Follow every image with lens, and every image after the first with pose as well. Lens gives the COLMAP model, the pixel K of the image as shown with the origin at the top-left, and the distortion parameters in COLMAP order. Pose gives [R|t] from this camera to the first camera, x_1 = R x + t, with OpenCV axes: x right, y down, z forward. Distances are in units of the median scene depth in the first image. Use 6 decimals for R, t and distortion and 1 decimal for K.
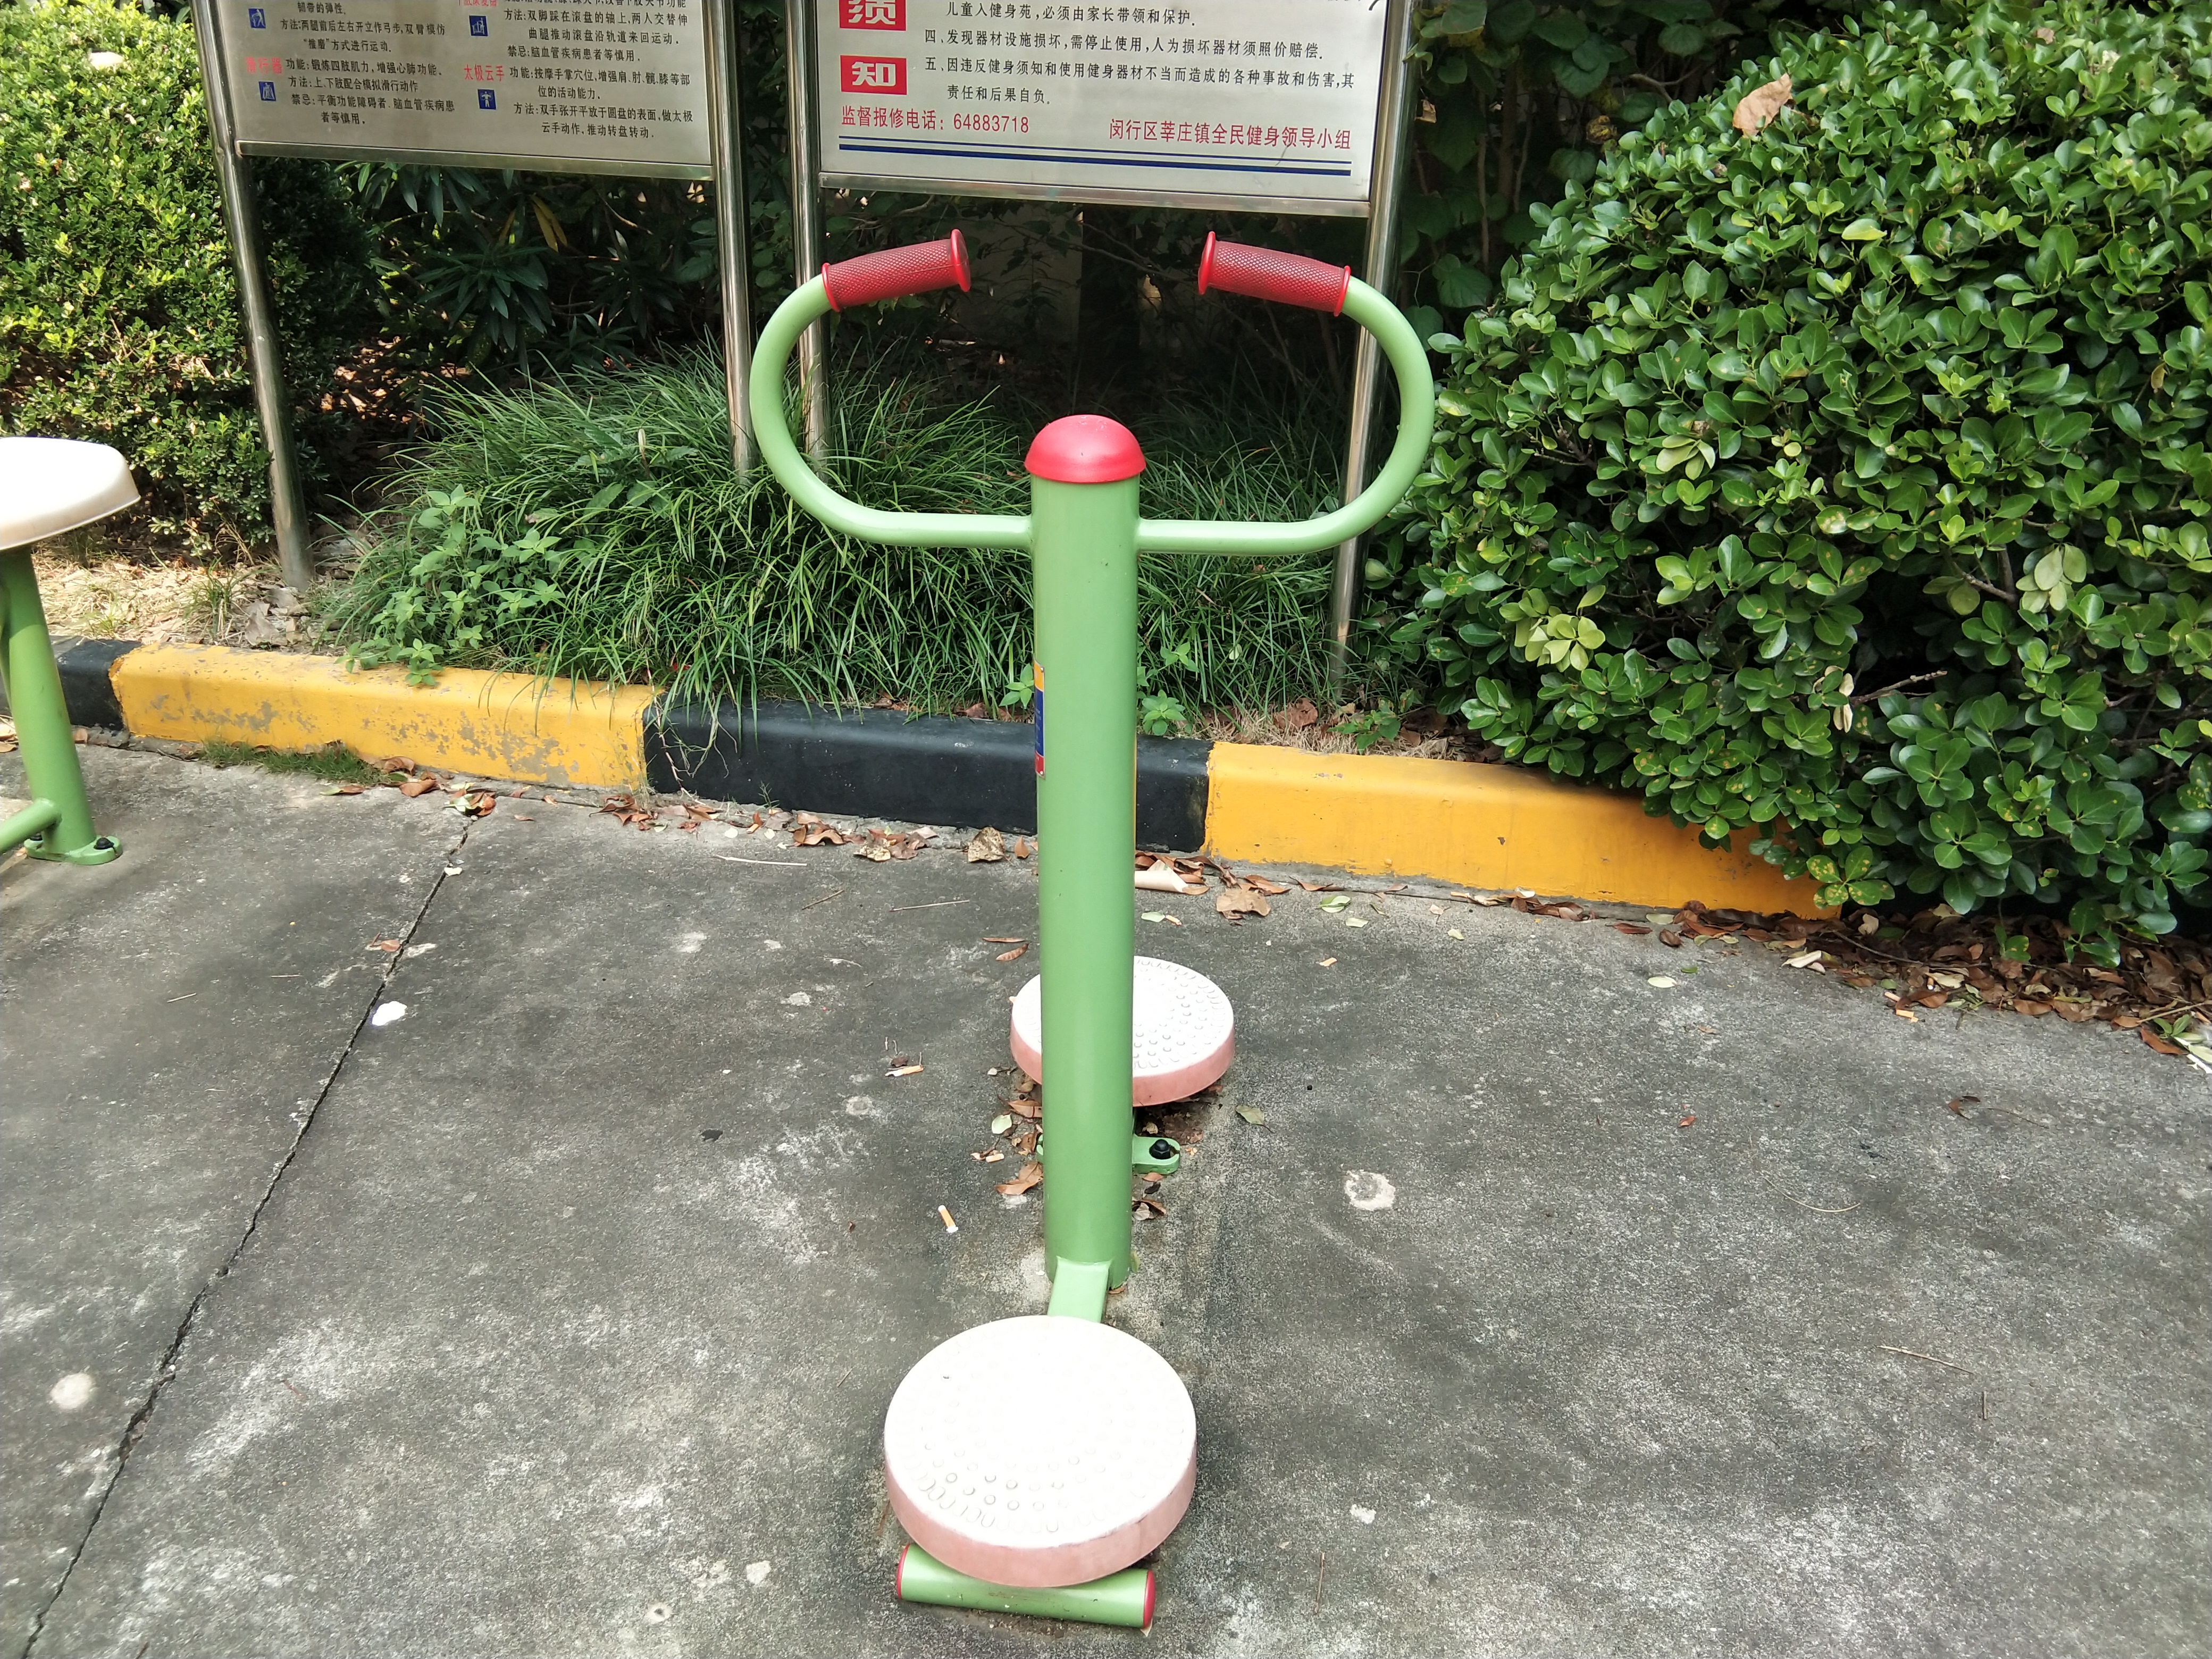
lens RADIAL K [[1767.9, 0, 1096.9], [0, 1767.9, 816.2], [0, 0, 1]] dist [0.119670, -0.185058]
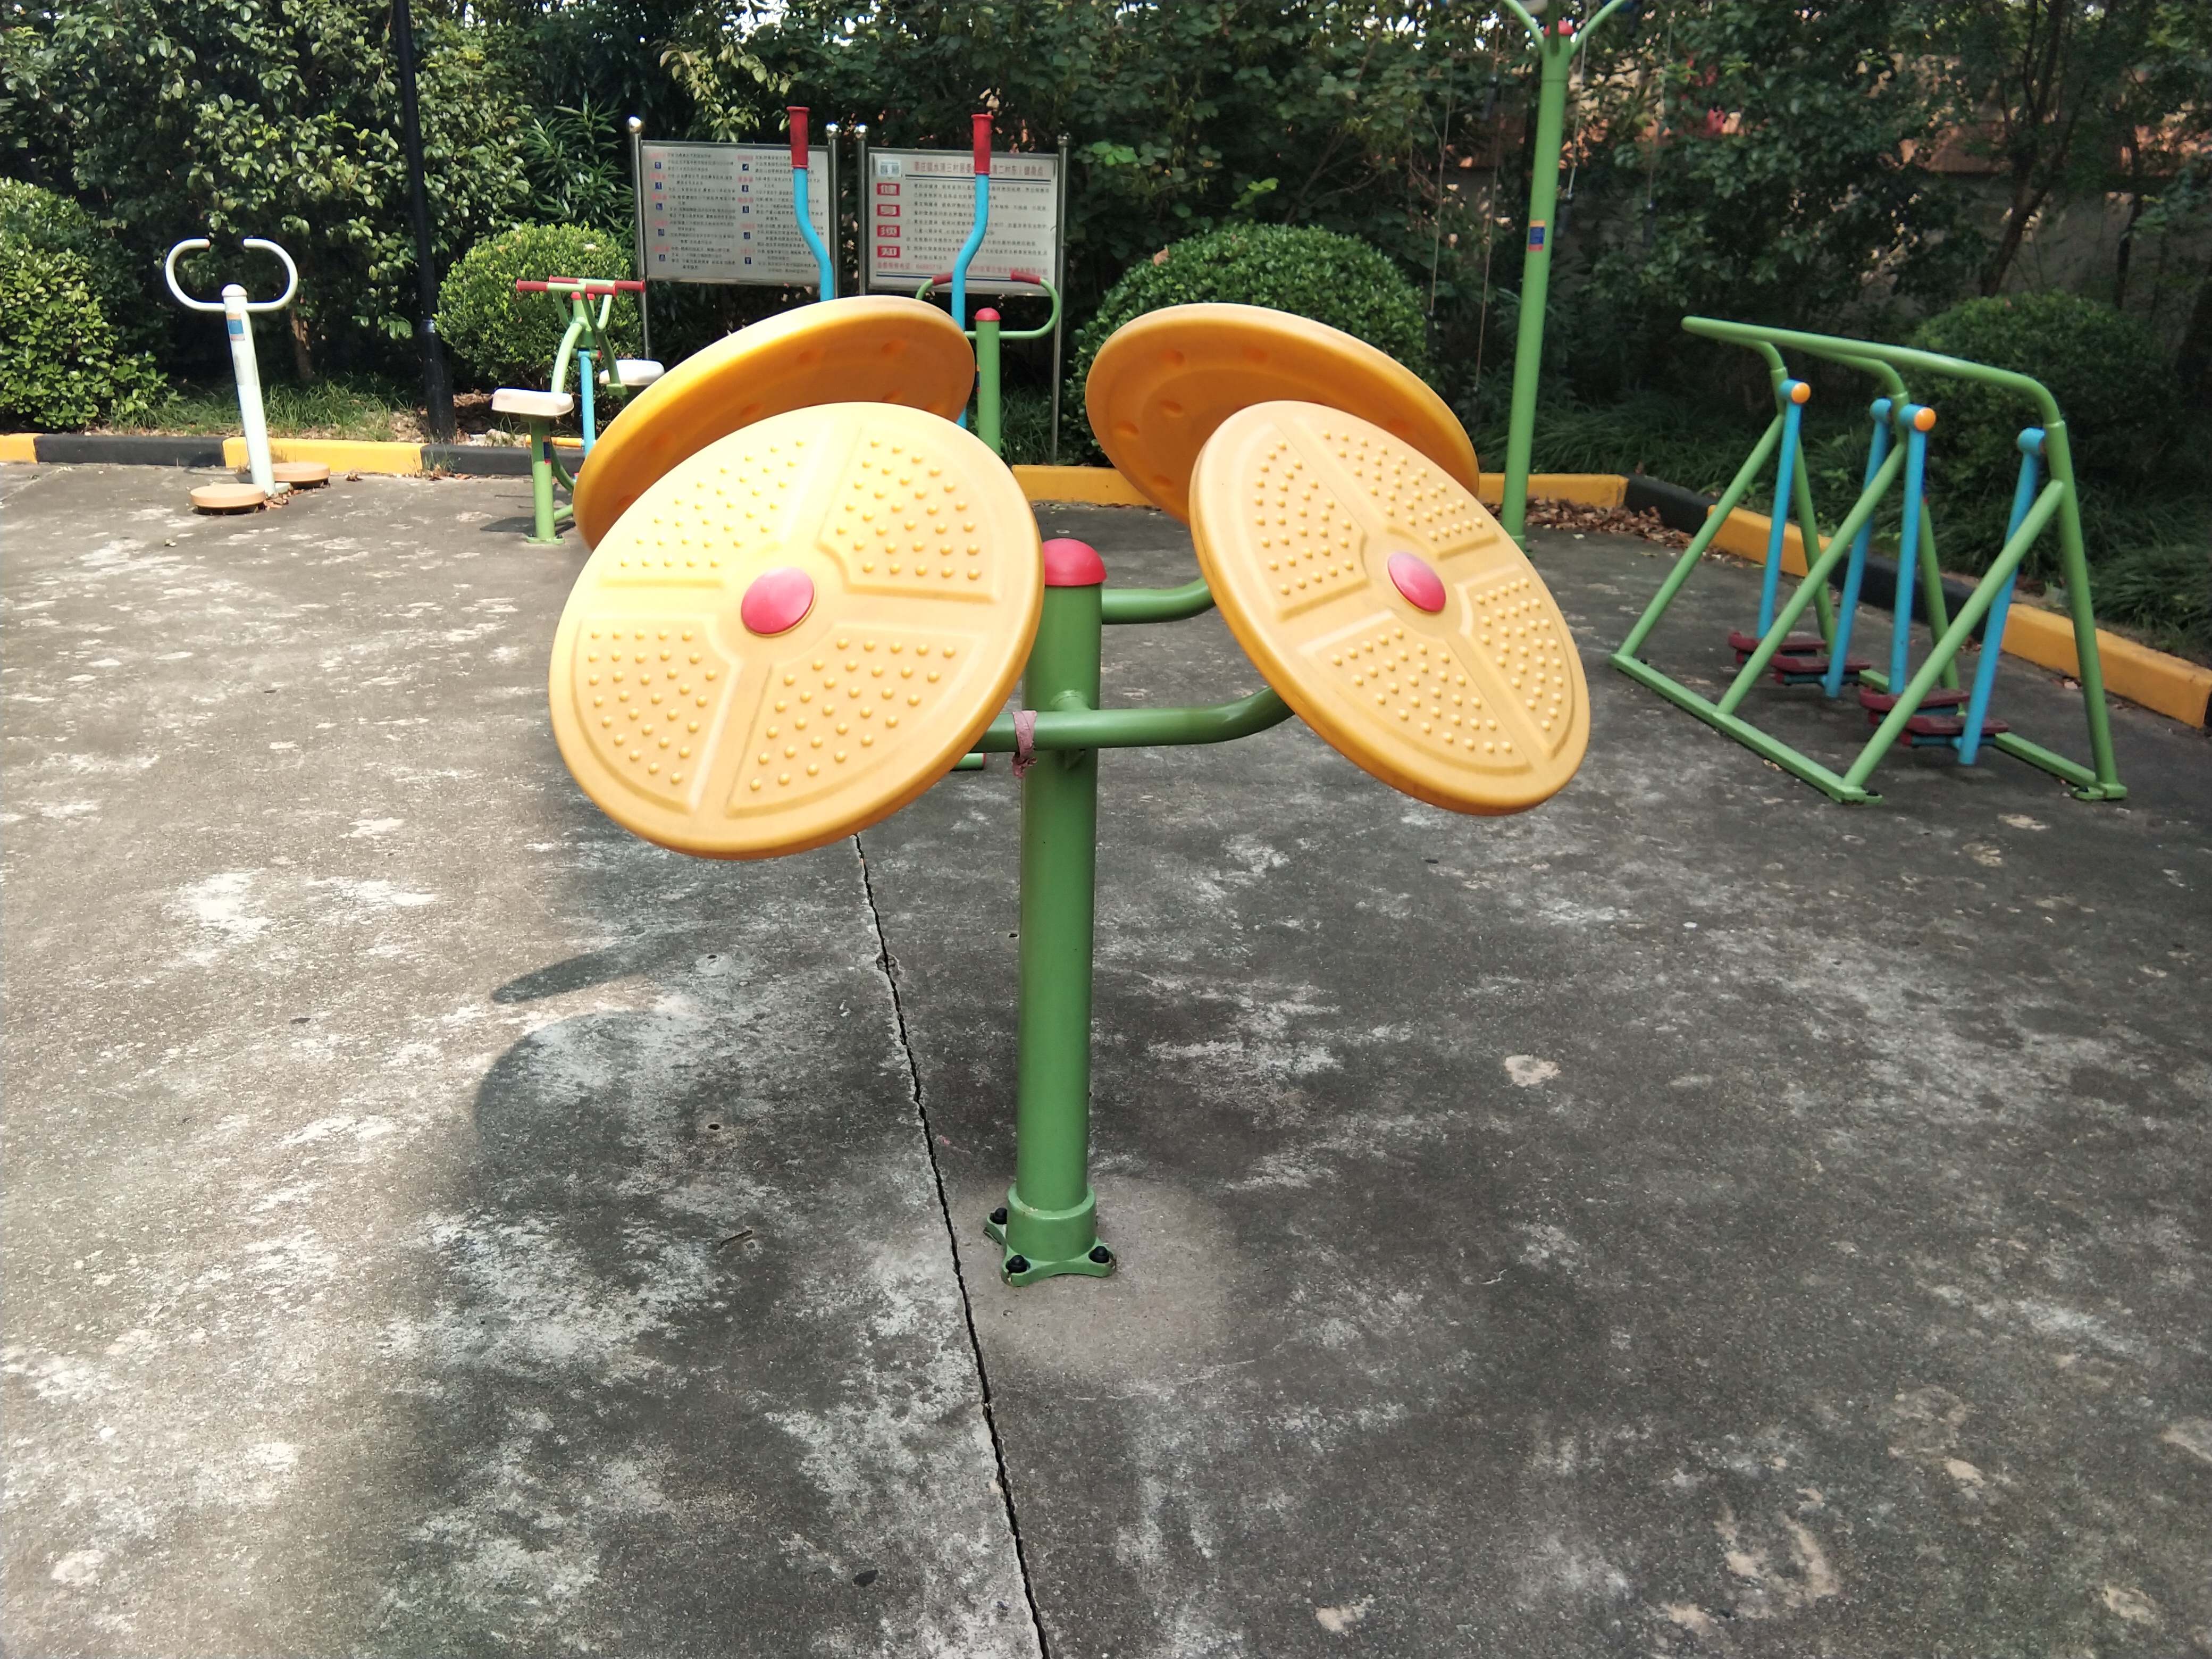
lens RADIAL K [[1767.9, 0, 1096.9], [0, 1767.9, 816.2], [0, 0, 1]] dist [0.119670, -0.185058]
pose [[0.991119, -0.037761, 0.127508, -0.219230], [0.052379, 0.992178, -0.113311, 0.978864], [-0.122232, 0.118983, 0.985344, -2.084037]]
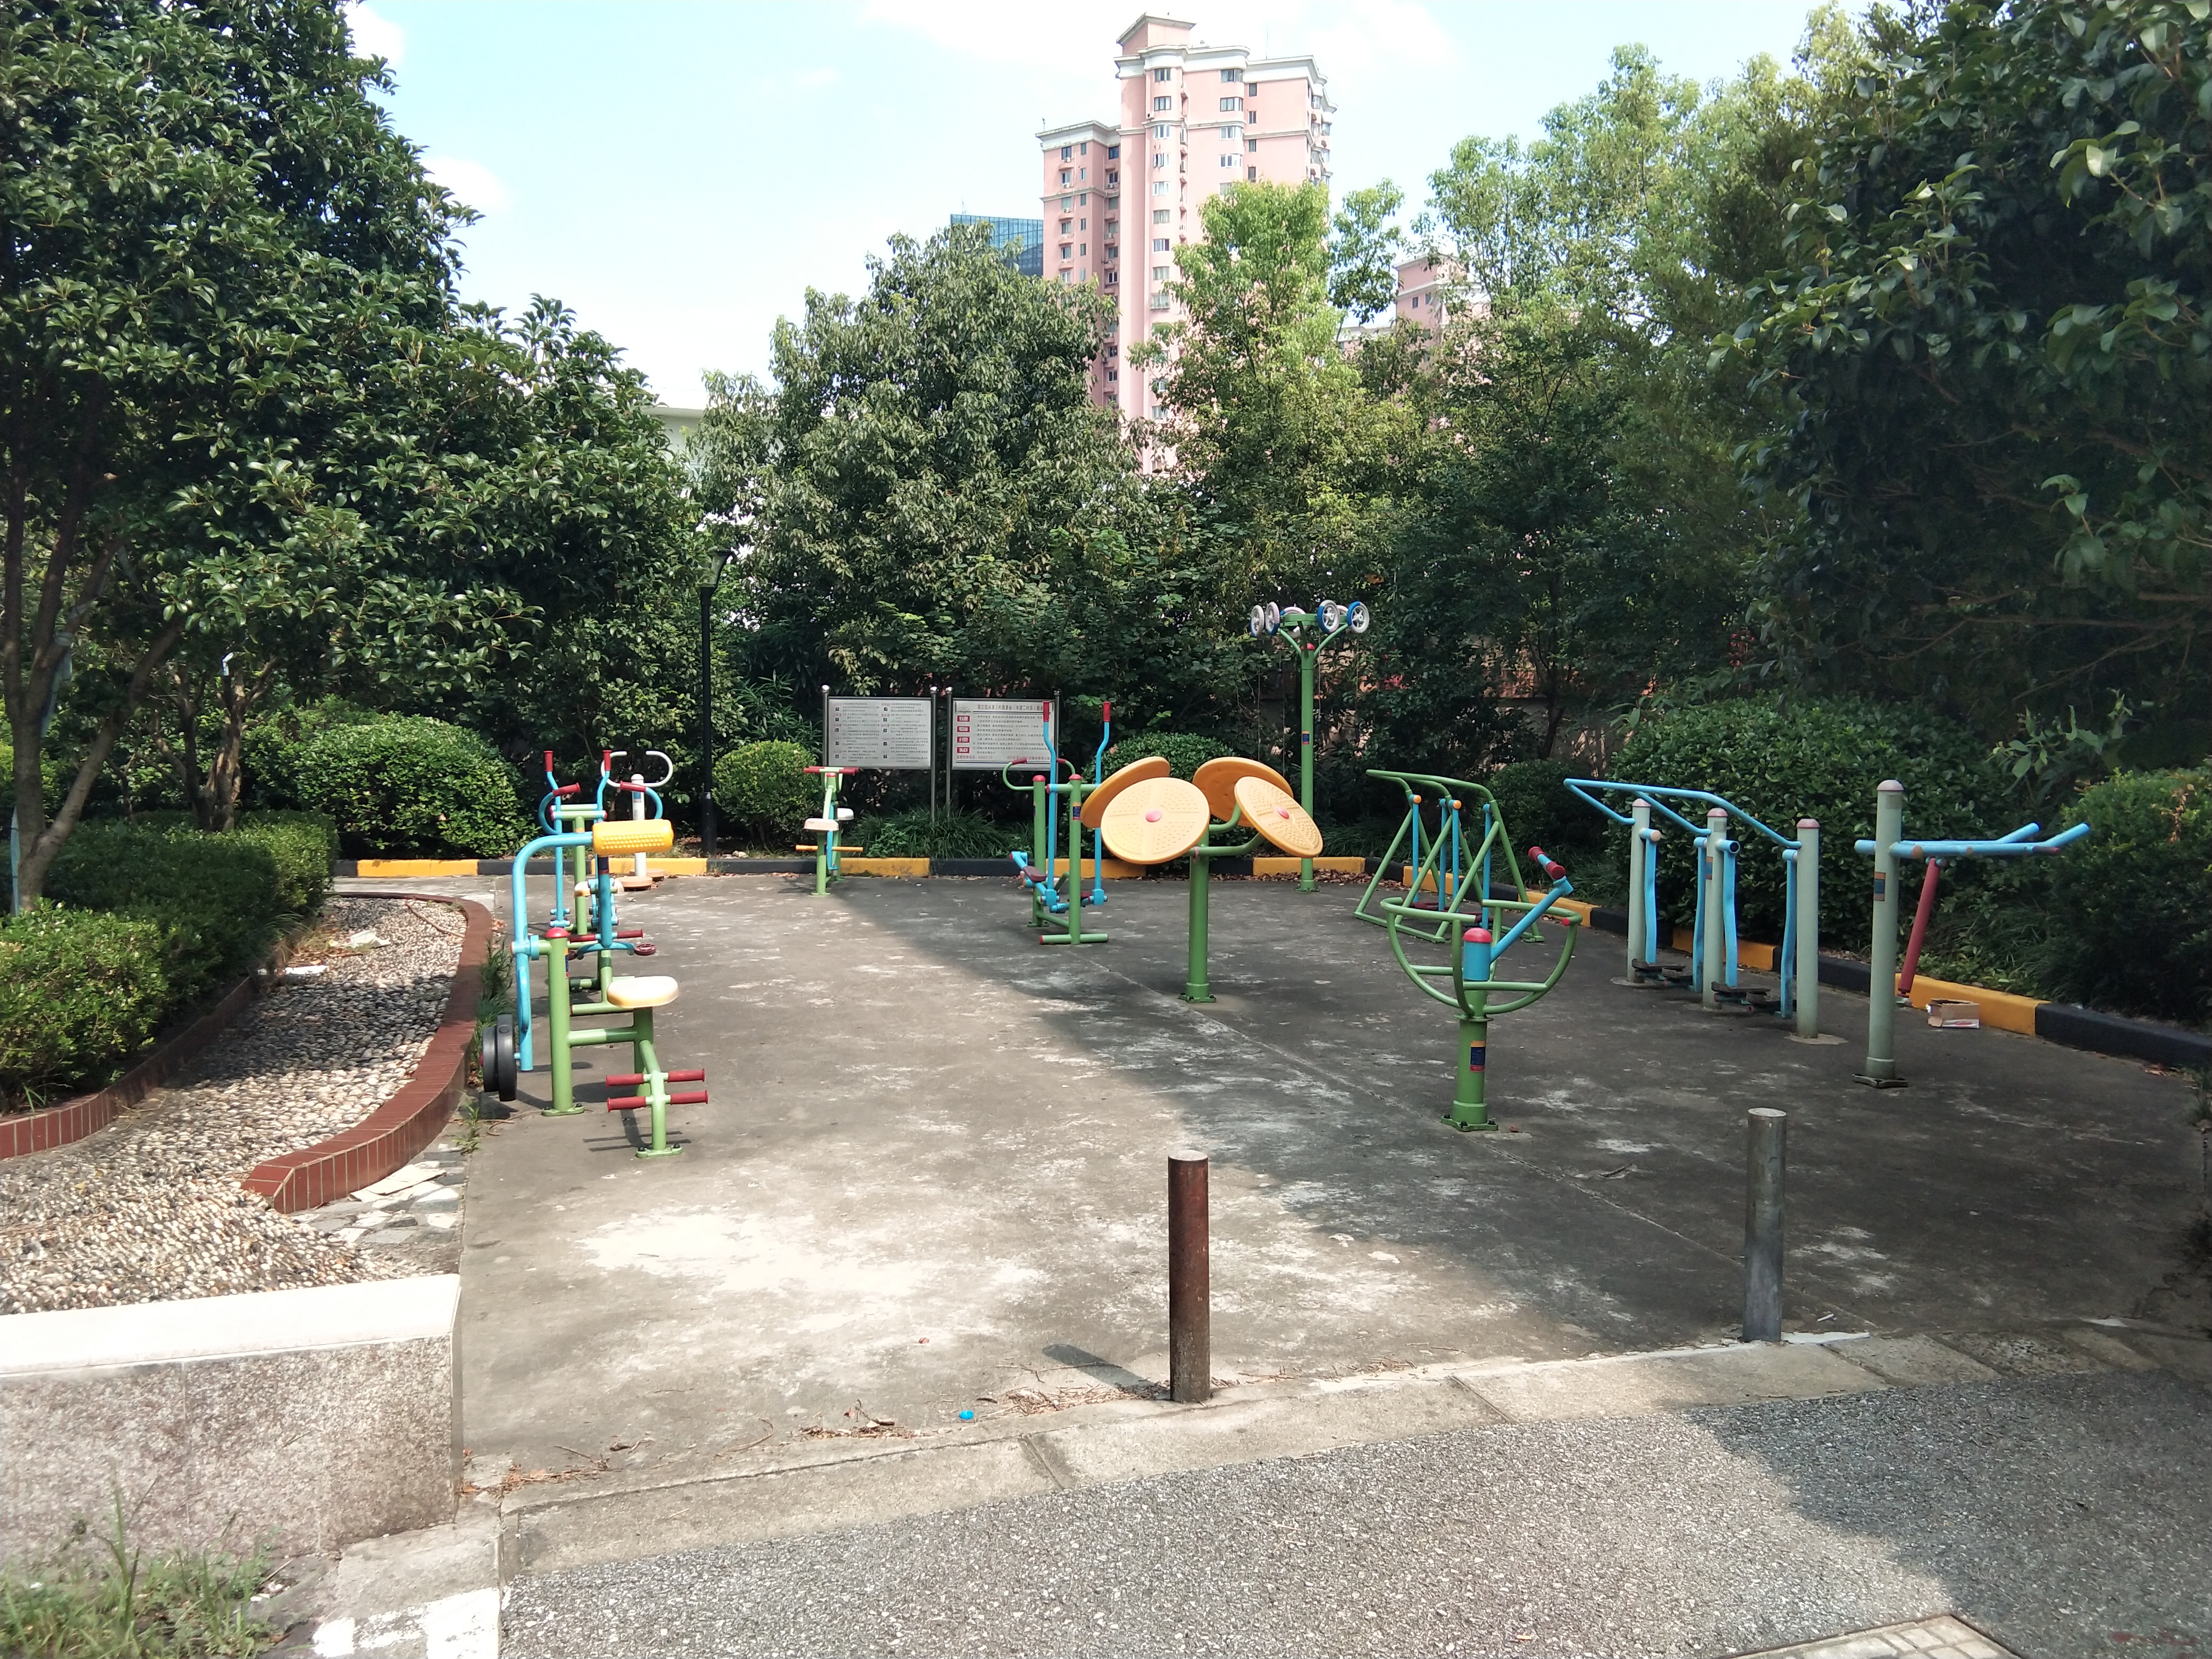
lens RADIAL K [[1767.9, 0, 1096.9], [0, 1767.9, 816.2], [0, 0, 1]] dist [0.119670, -0.185058]
pose [[0.970884, -0.023941, 0.238351, -1.148817], [0.111984, 0.924940, -0.363244, 2.009672], [-0.211764, 0.379359, 0.900690, -4.371857]]
